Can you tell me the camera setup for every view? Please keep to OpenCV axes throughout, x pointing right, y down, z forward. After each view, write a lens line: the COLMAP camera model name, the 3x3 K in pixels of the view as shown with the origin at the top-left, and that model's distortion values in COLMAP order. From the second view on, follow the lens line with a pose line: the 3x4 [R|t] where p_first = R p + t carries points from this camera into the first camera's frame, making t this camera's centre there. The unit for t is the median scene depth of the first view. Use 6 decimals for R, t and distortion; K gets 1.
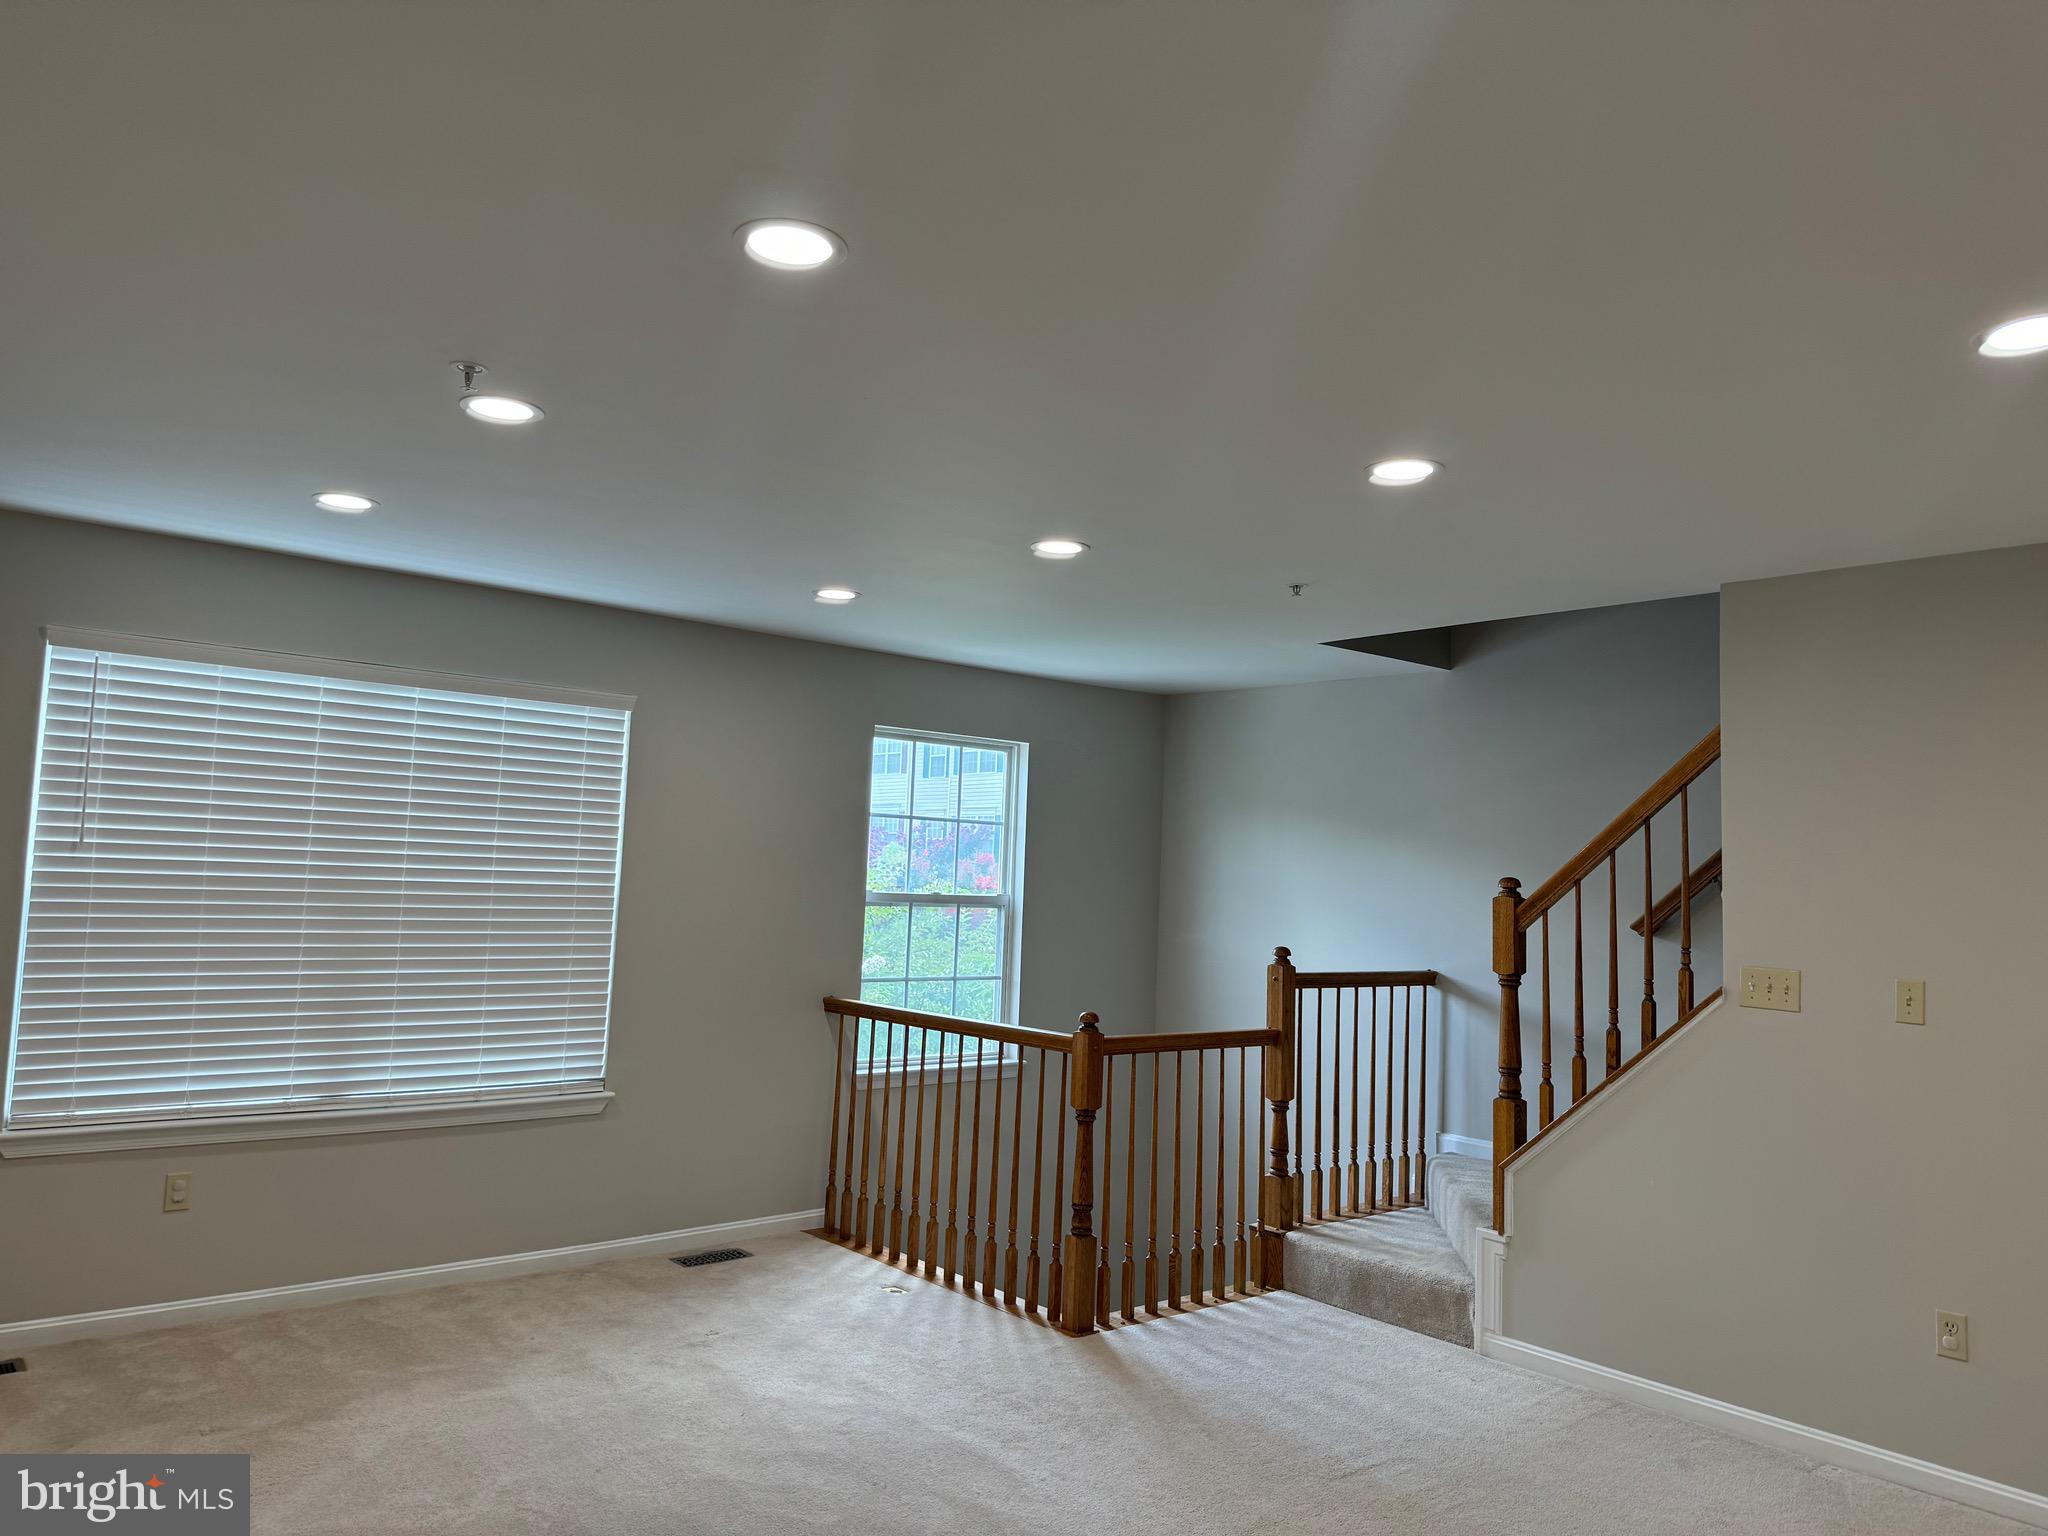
lens RADIAL K [[1420.7, 0, 1024.0], [0, 1420.7, 768.0], [0, 0, 1]] dist [0.127176, -0.204488]
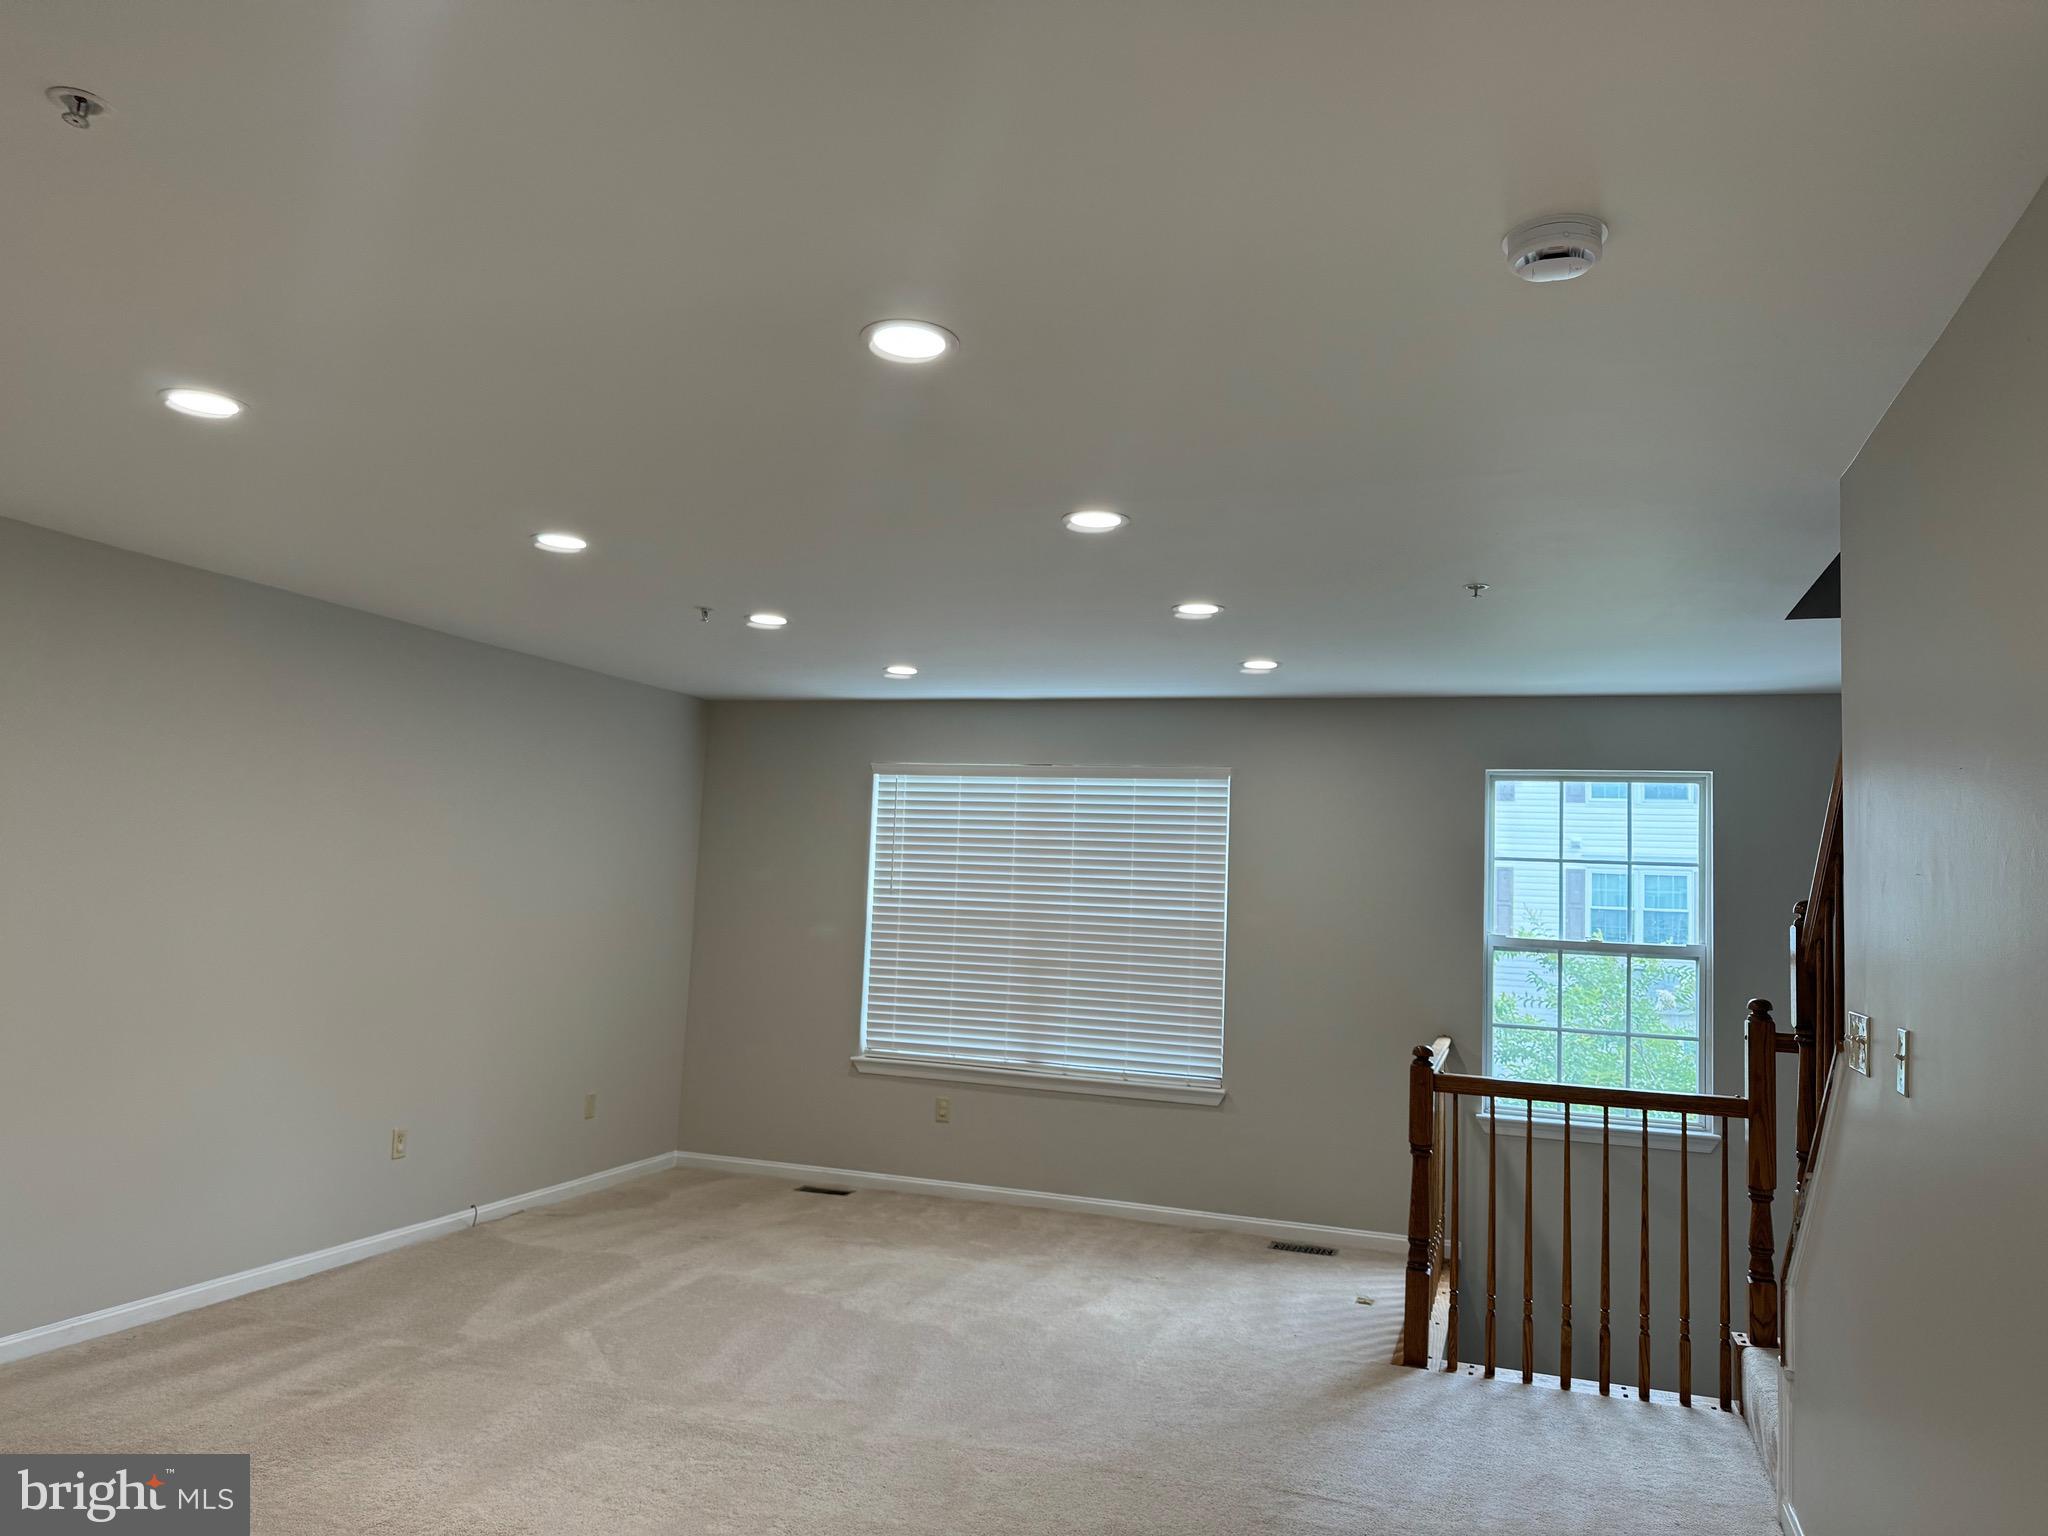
lens RADIAL K [[1420.7, 0, 1024.0], [0, 1420.7, 768.0], [0, 0, 1]] dist [0.127176, -0.204488]
pose [[0.511360, -0.094546, -0.854150, 0.749213], [0.043168, 0.995501, -0.084348, 0.050556], [0.858282, 0.006261, 0.513141, 0.241537]]
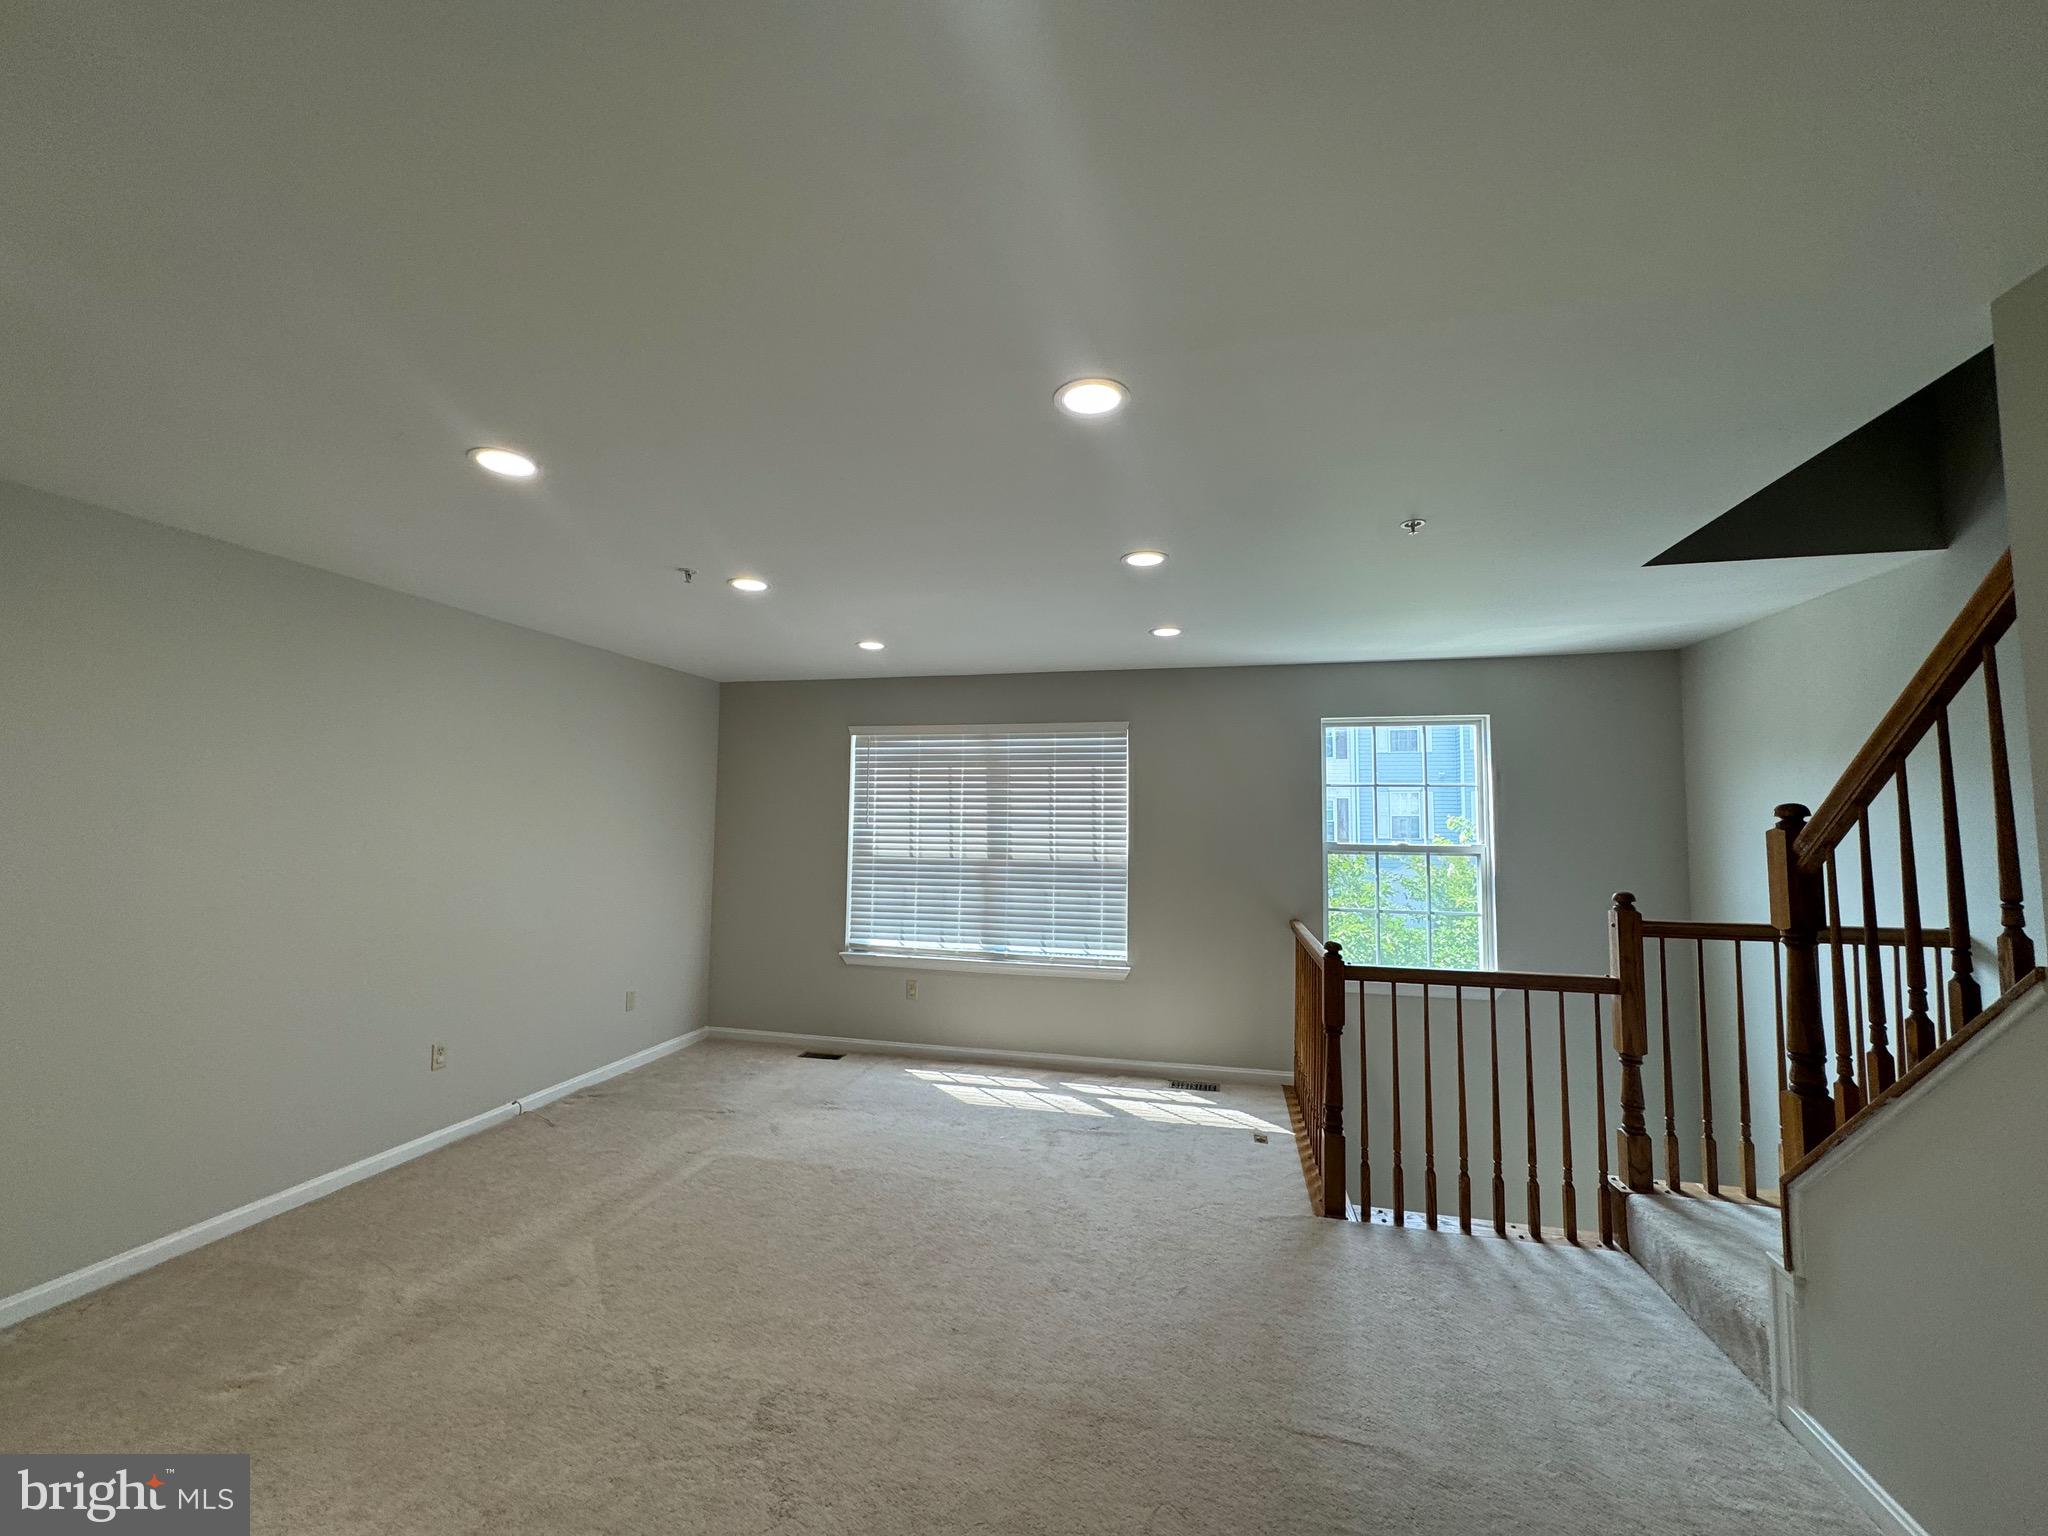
lens RADIAL K [[819.0, 0, 1024.0], [0, 819.0, 768.0], [0, 0, 1]] dist [0.001472, 0.000189]
pose [[0.591286, -0.089460, -0.801485, 0.428029], [0.072659, 0.995696, -0.057535, 0.050391], [0.803182, -0.024215, 0.595241, 0.394197]]
